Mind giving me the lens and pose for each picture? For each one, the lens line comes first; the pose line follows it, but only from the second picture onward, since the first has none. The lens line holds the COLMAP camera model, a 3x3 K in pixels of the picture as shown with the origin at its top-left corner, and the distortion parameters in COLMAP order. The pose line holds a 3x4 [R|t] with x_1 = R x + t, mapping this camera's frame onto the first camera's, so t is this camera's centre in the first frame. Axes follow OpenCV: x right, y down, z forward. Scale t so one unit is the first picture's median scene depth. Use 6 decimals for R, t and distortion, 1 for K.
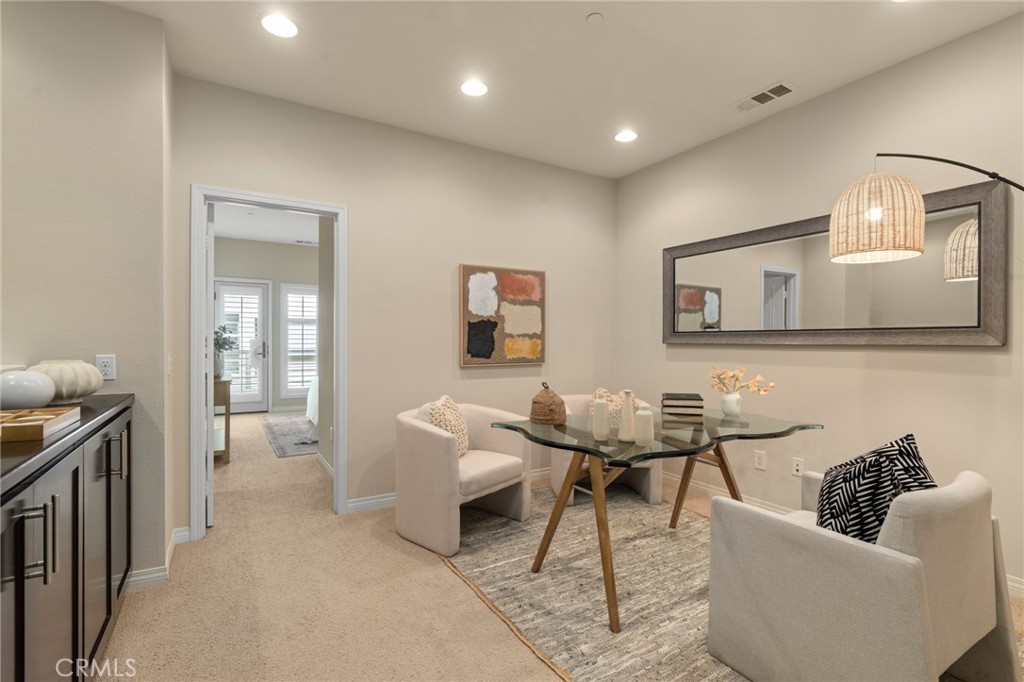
lens RADIAL K [[466.4, 0, 510.4], [0, 466.4, 339.5], [0, 0, 1]] dist [0.003653, 0.000056]
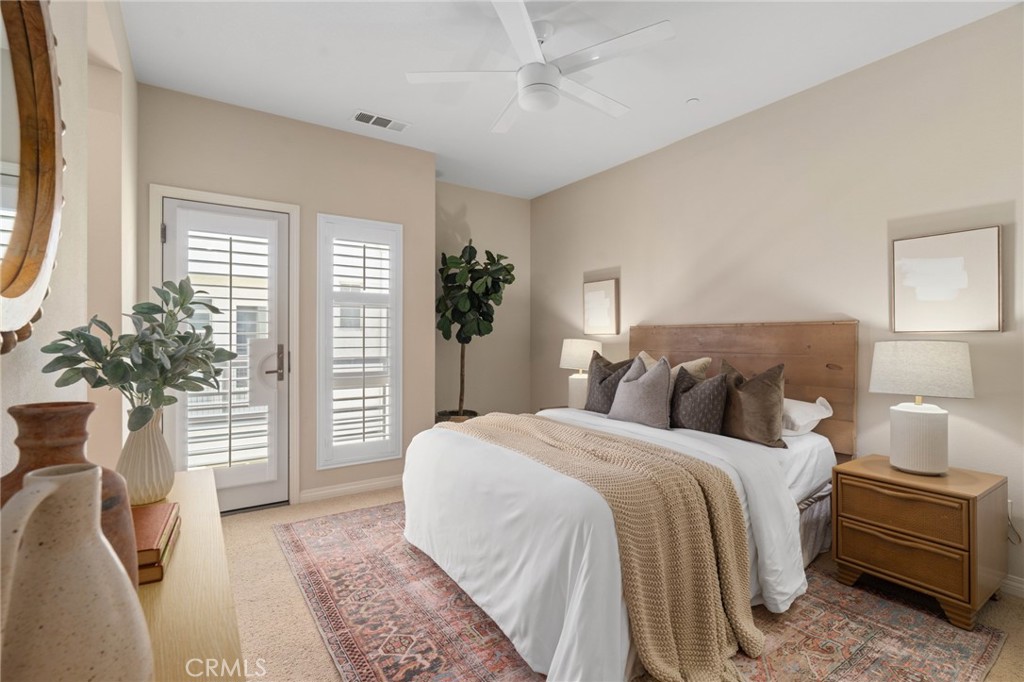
lens RADIAL K [[466.4, 0, 513.8], [0, 466.4, 330.9], [0, 0, 1]] dist [0.003653, 0.000056]
pose [[0.998293, -0.003376, 0.058312, -0.333945], [0.004074, 0.999921, -0.011861, -0.001096], [-0.058267, 0.012078, 0.998228, 0.547537]]
